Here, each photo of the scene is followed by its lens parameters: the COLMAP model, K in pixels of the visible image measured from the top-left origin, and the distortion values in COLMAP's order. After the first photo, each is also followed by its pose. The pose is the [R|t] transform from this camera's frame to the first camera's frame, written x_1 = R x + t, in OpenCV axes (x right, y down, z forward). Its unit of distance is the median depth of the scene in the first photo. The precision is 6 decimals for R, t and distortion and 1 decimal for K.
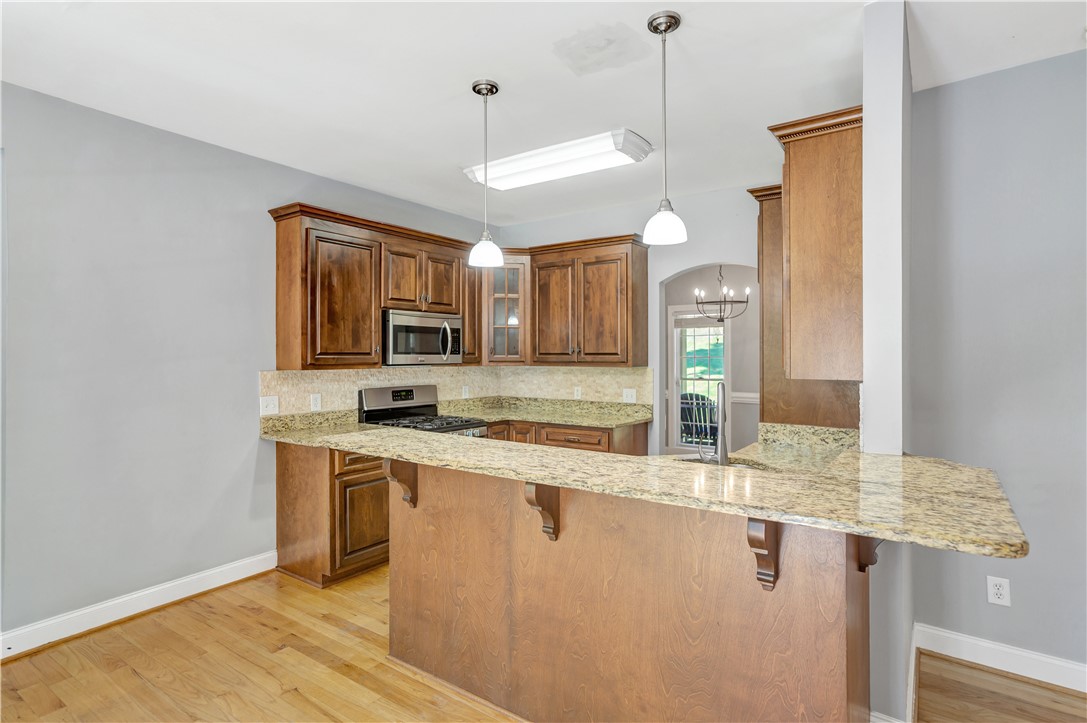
lens RADIAL K [[539.5, 0, 549.7], [0, 539.5, 356.7], [0, 0, 1]] dist [-0.015774, 0.000308]
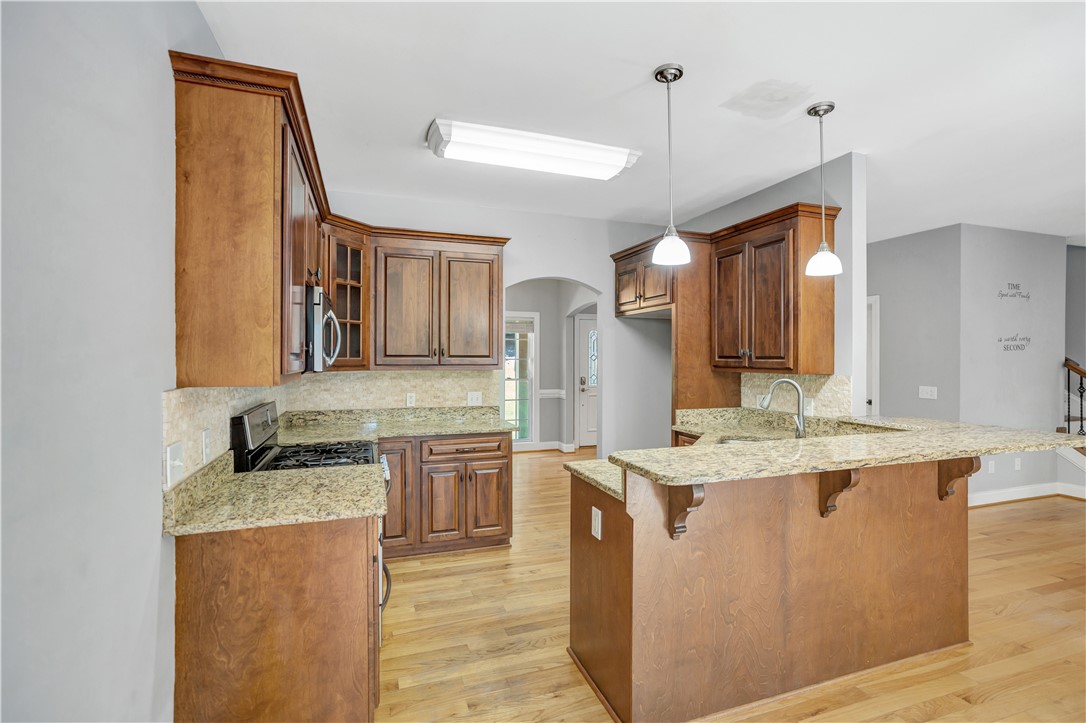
lens RADIAL K [[495.8, 0, 543.0], [0, 495.8, 359.8], [0, 0, 1]] dist [-0.016622, 0.006932]
pose [[0.593107, -0.001901, 0.805121, -0.669466], [-0.000761, 0.999995, 0.002921, -0.002145], [-0.805123, -0.002345, 0.593103, 0.472145]]
